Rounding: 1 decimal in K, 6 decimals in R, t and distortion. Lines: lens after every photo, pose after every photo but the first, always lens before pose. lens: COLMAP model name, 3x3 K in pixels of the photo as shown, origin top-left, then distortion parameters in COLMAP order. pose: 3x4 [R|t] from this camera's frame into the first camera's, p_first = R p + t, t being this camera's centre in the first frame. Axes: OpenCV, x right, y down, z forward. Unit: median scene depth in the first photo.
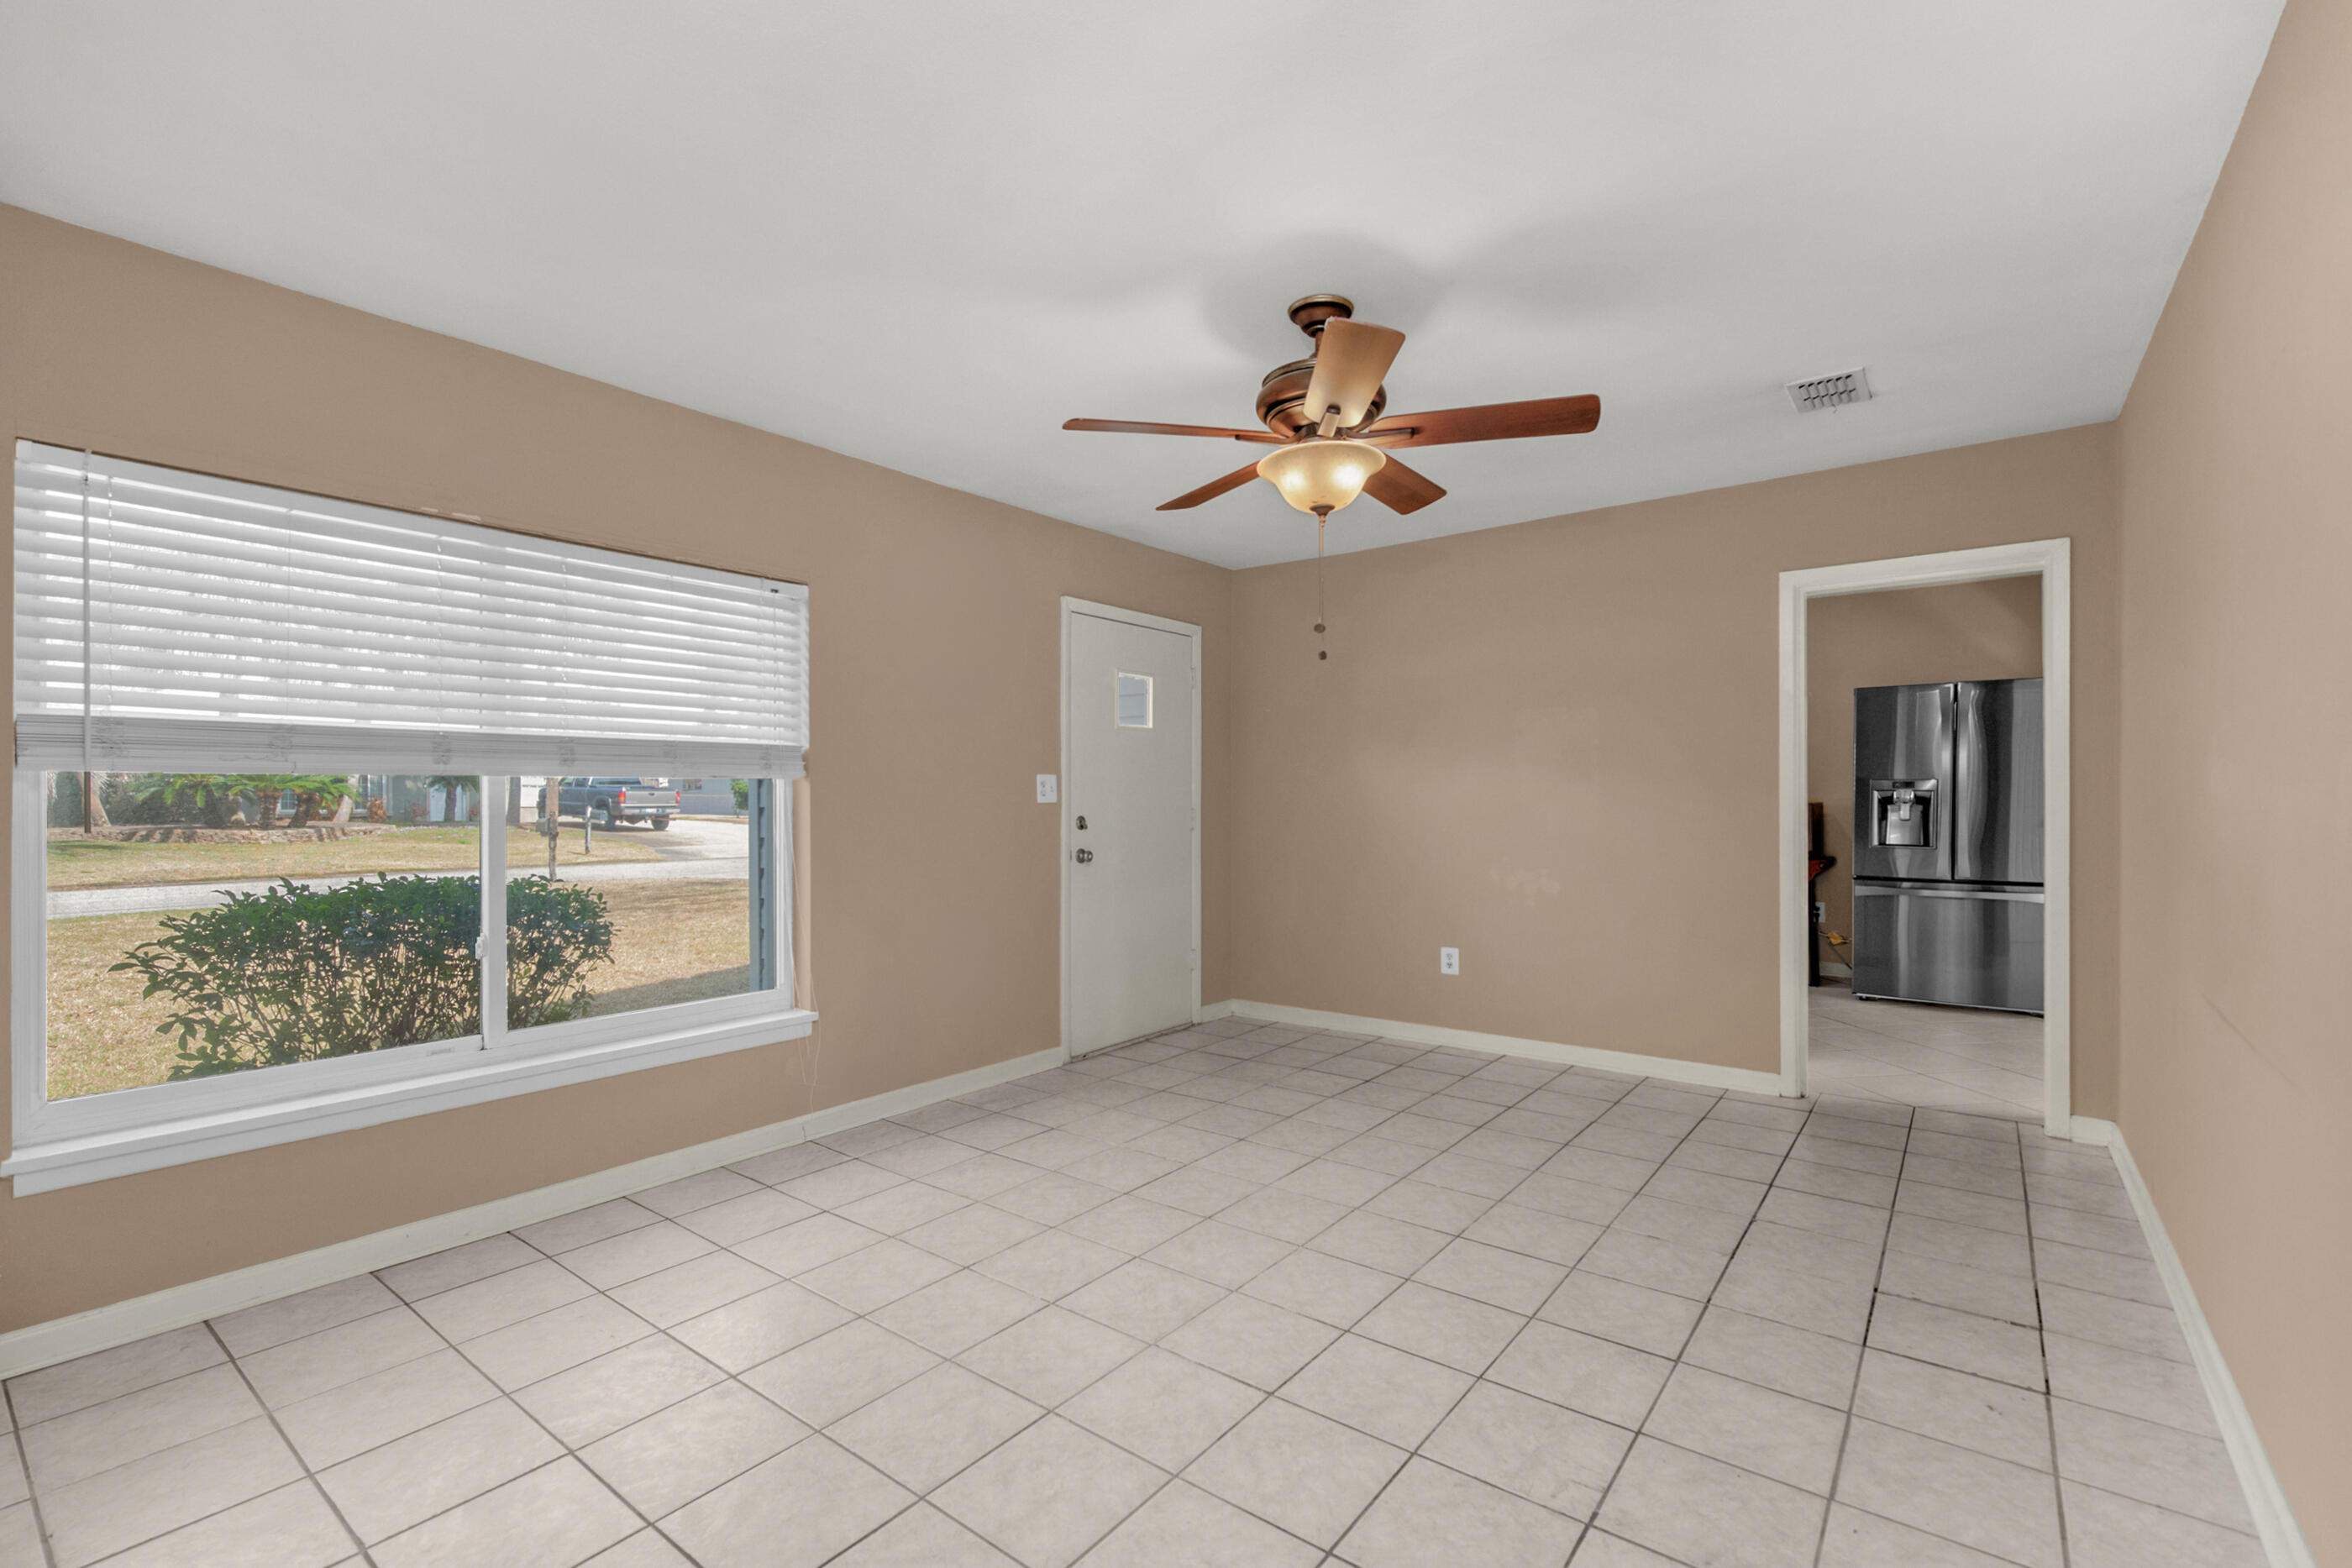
lens RADIAL K [[1025.2, 0, 1176.0], [0, 1025.2, 784.0], [0, 0, 1]] dist [0.001409, 0.000250]
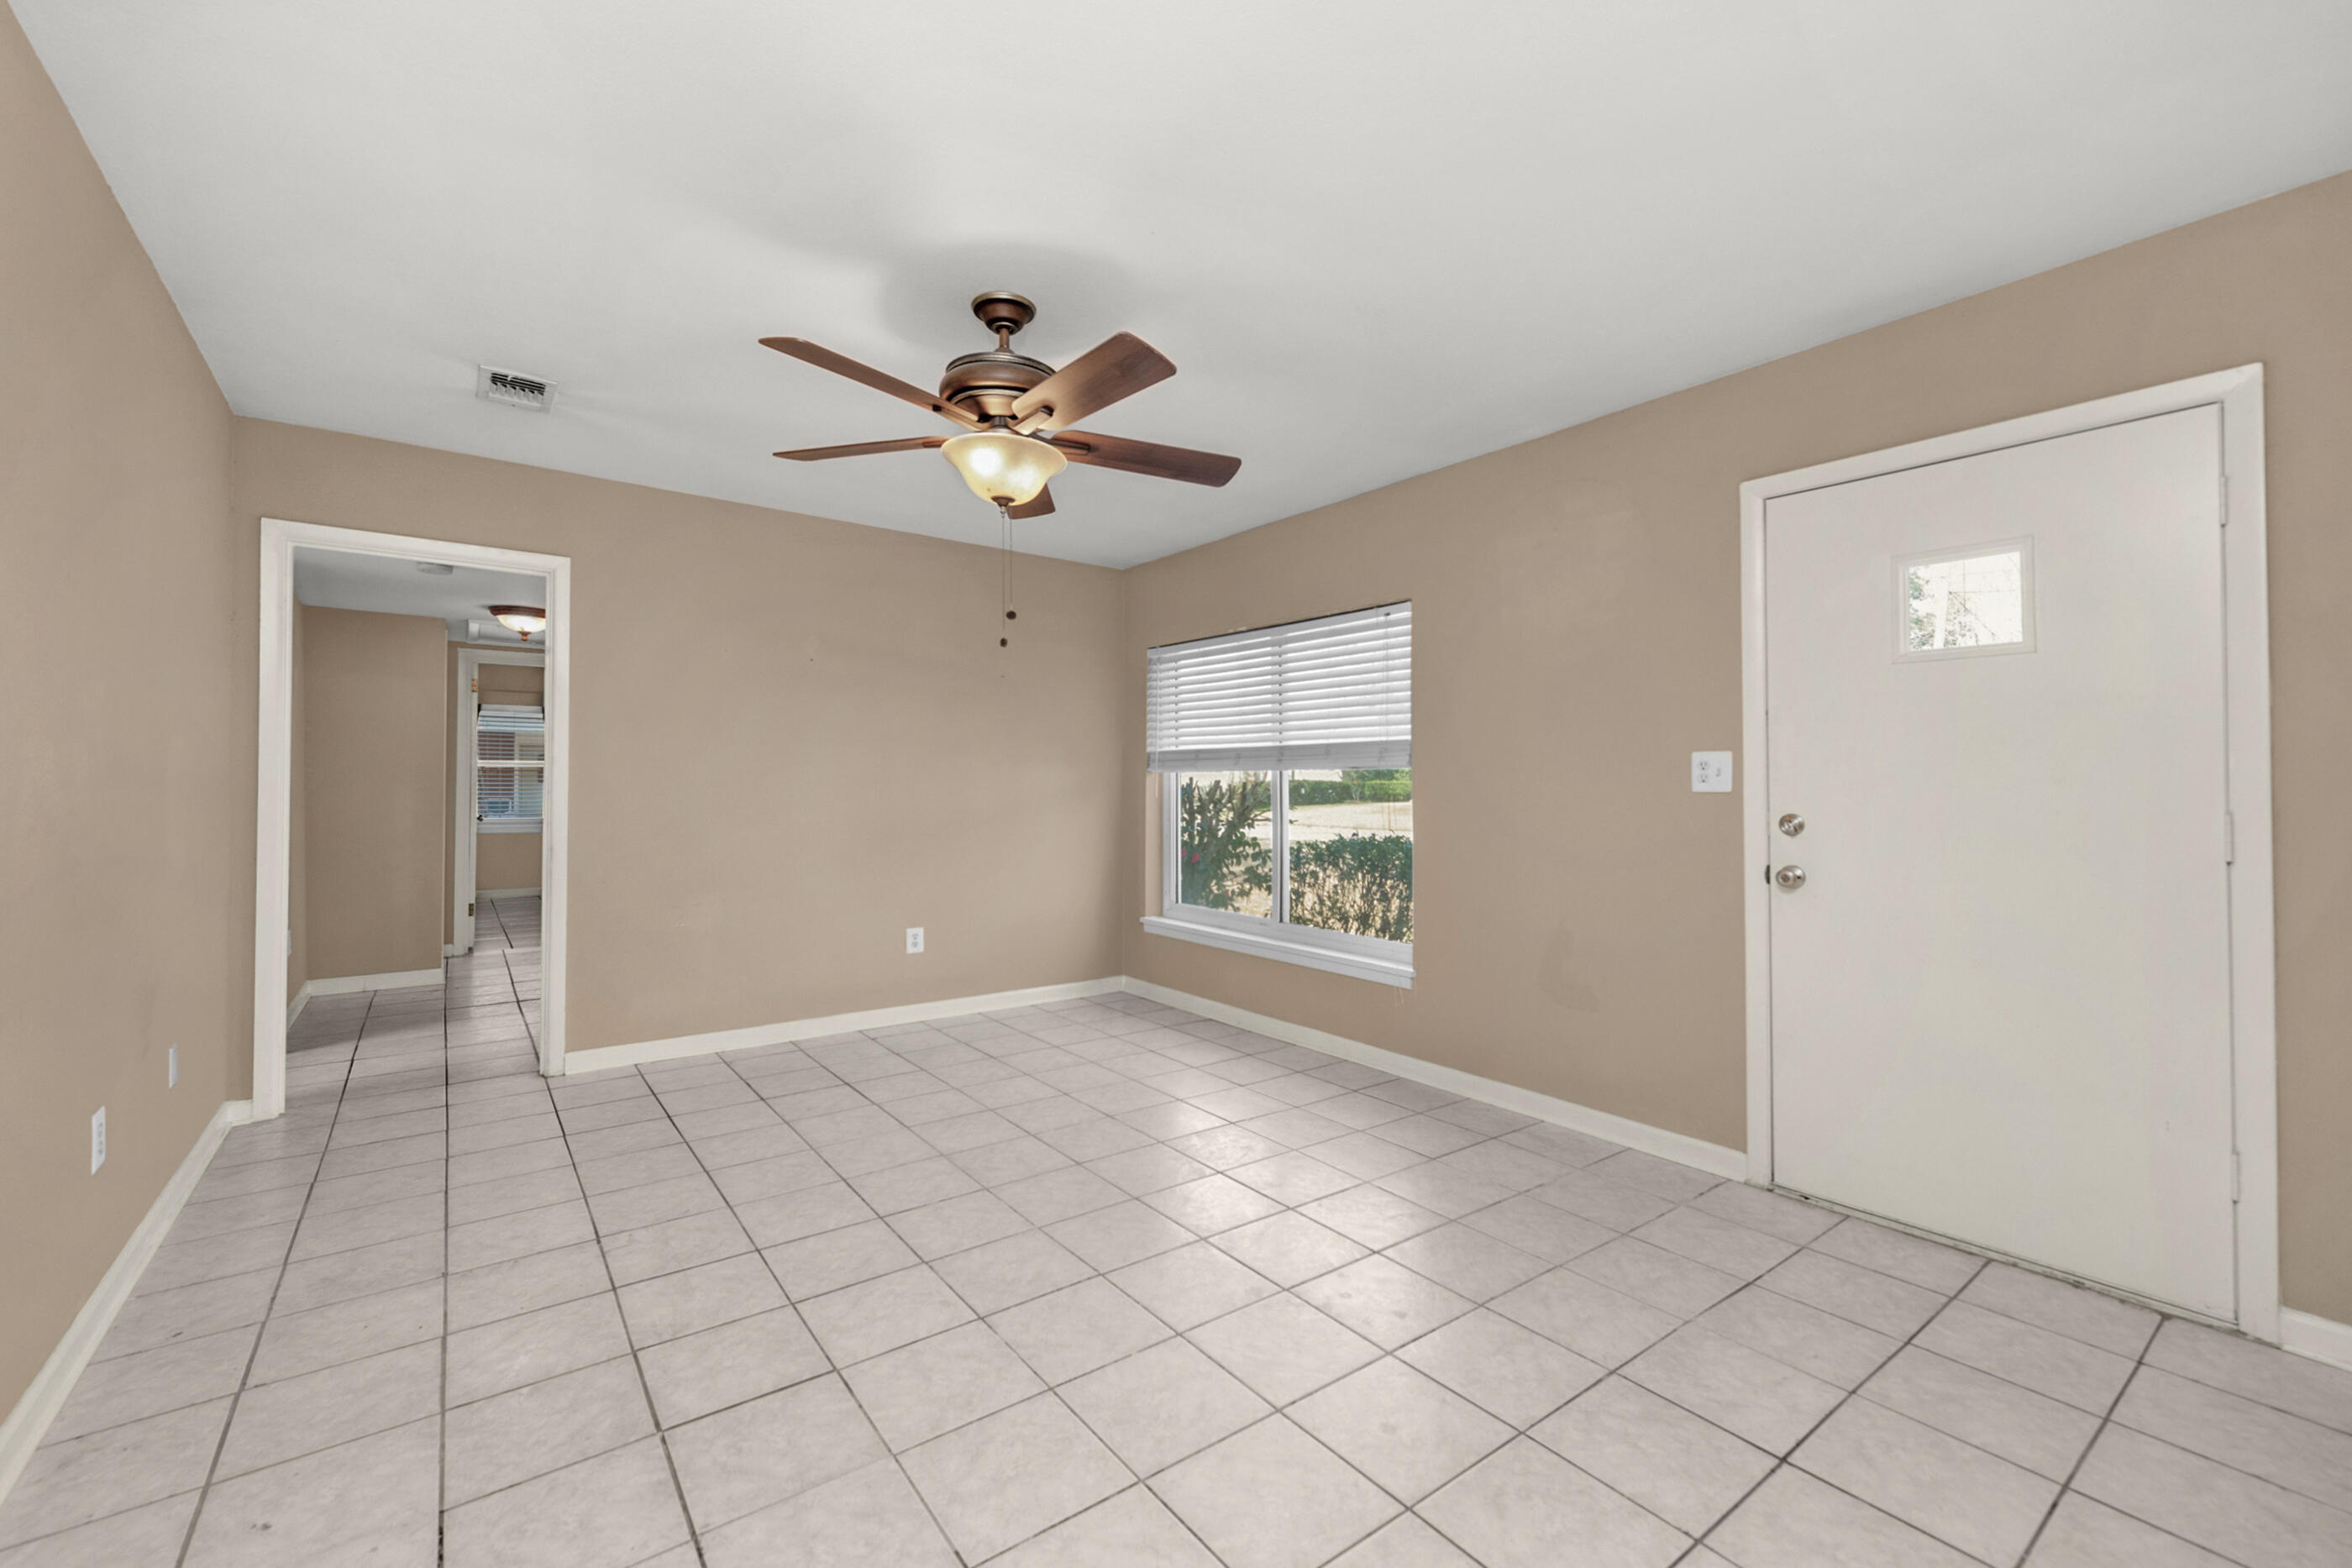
lens RADIAL K [[979.9, 0, 1240.0], [0, 979.9, 777.8], [0, 0, 1]] dist [0.017085, -0.000487]
pose [[-0.228449, -0.007448, -0.973527, 0.769578], [0.008694, 0.999915, -0.009690, 0.016007], [0.973517, -0.010678, -0.228365, 1.070328]]
